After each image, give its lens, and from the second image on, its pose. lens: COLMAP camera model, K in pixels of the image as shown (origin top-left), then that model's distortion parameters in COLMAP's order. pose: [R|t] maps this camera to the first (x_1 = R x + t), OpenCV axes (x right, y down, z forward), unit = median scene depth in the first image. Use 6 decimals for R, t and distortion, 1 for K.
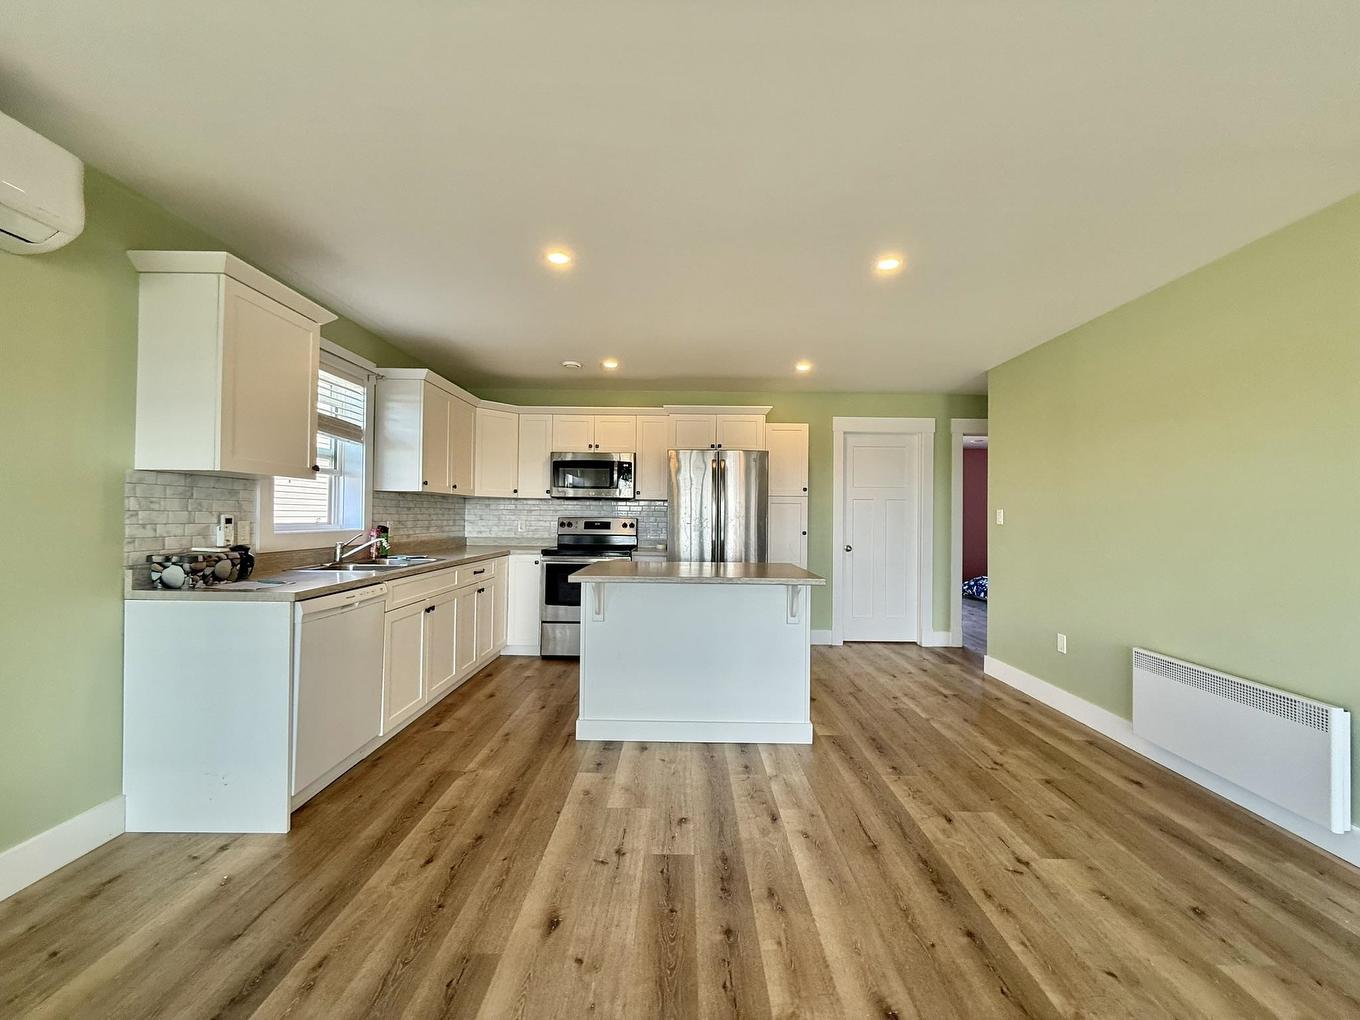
lens RADIAL K [[545.9, 0, 686.7], [0, 545.9, 513.0], [0, 0, 1]] dist [-0.001146, 0.000064]
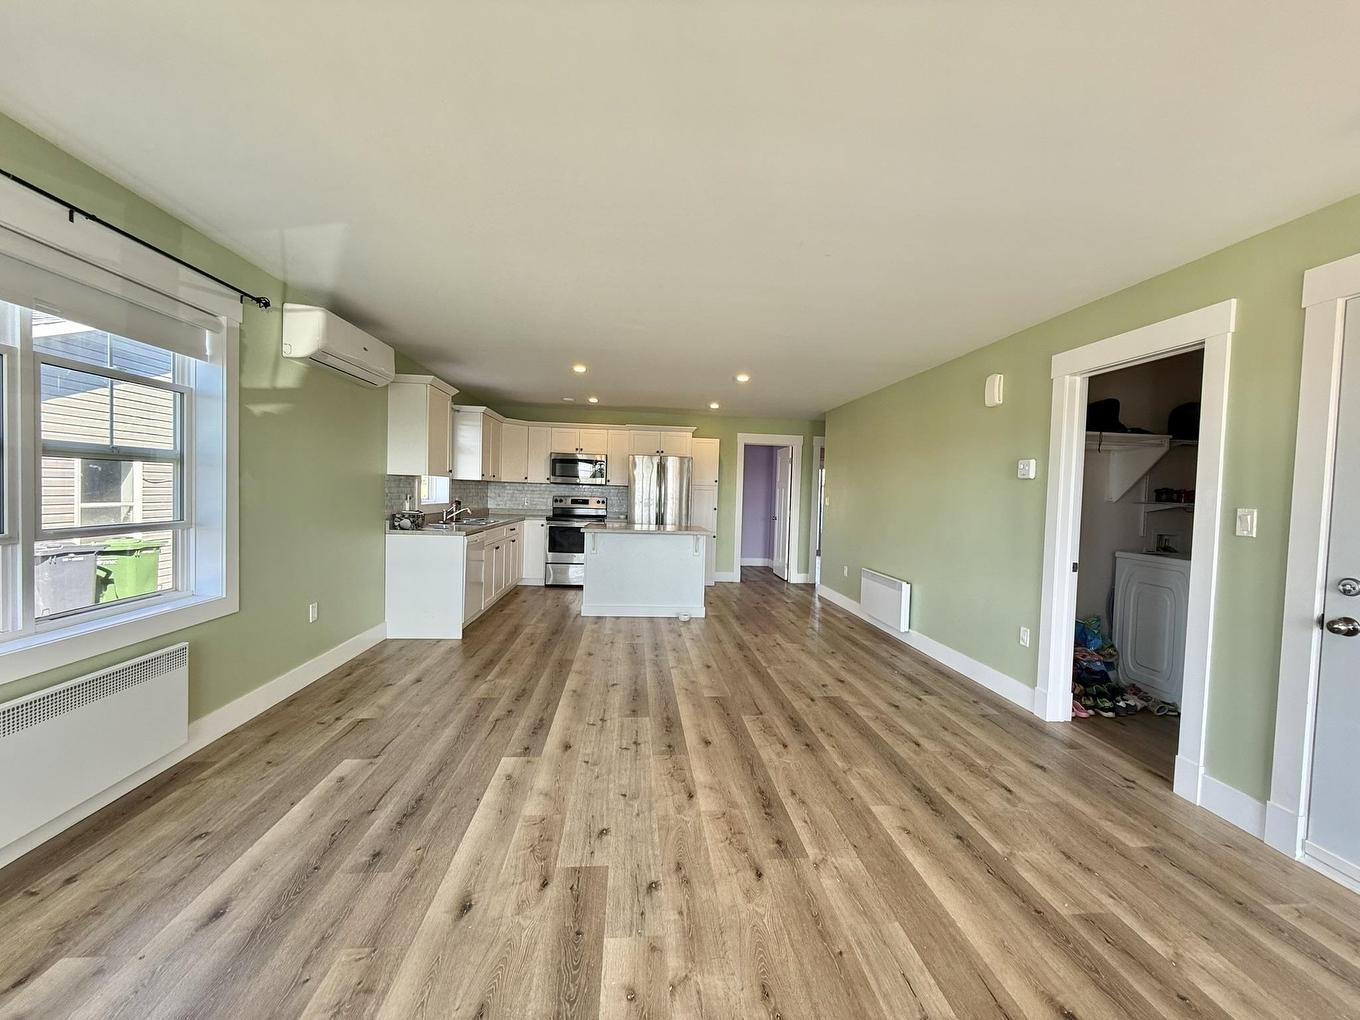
lens RADIAL K [[545.9, 0, 686.7], [0, 545.9, 513.0], [0, 0, 1]] dist [-0.001146, 0.000064]
pose [[0.995410, 0.014995, 0.094524, -0.015248], [-0.019257, 0.998831, 0.044345, -0.021693], [-0.093748, -0.045962, 0.994534, -0.609830]]
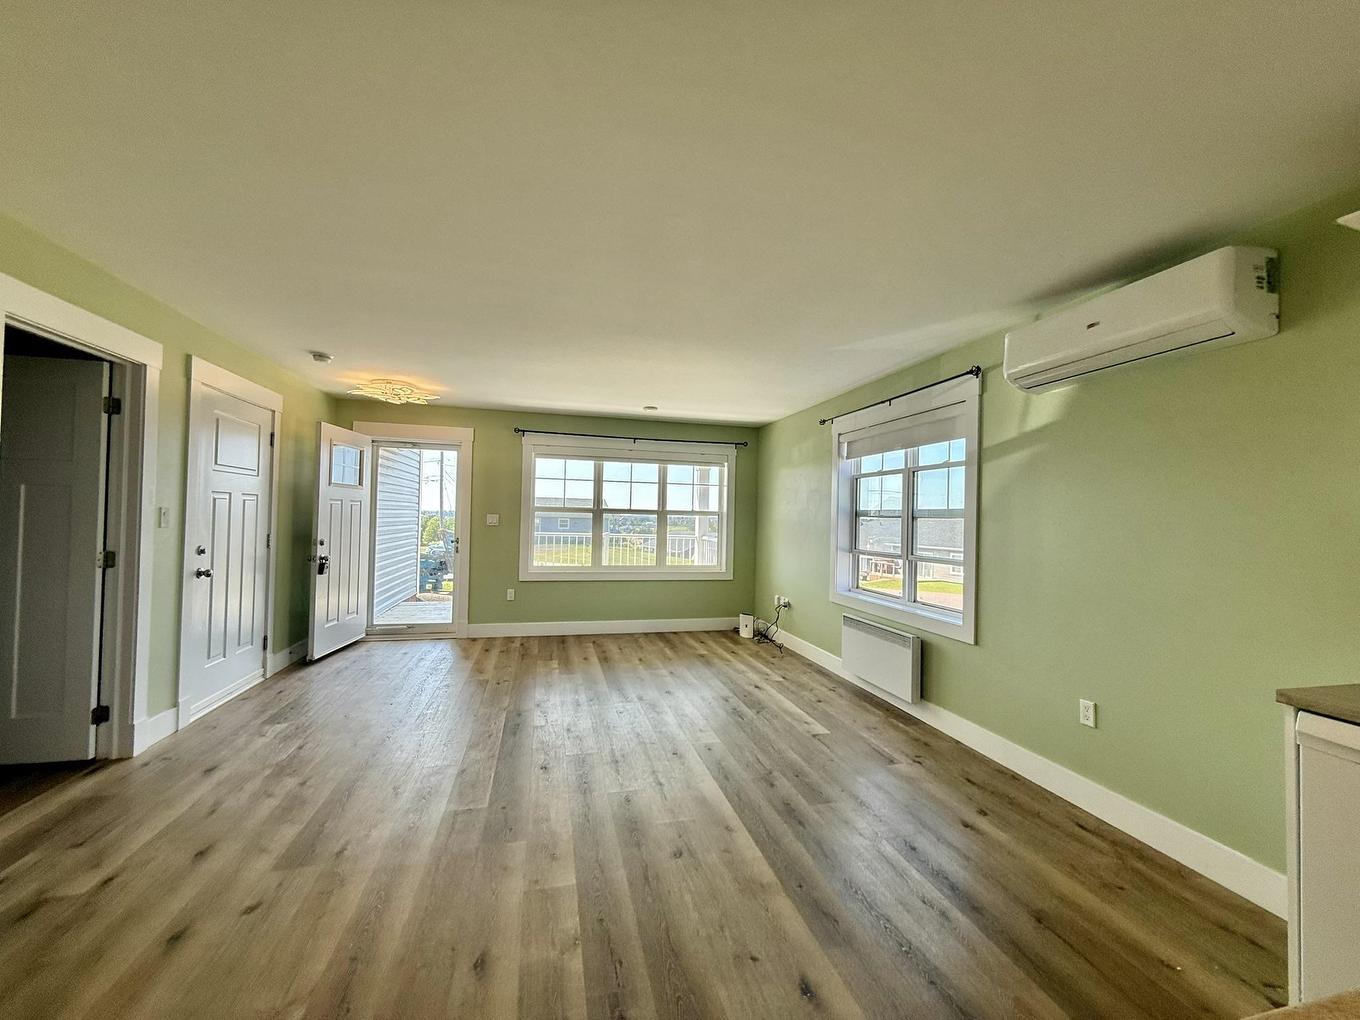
lens RADIAL K [[545.9, 0, 686.7], [0, 545.9, 513.0], [0, 0, 1]] dist [-0.001146, 0.000064]
pose [[-0.969380, -0.038070, -0.242598, 0.082666], [-0.034114, 0.999208, -0.020488, -0.015885], [0.243186, -0.011584, -0.969911, 0.738147]]
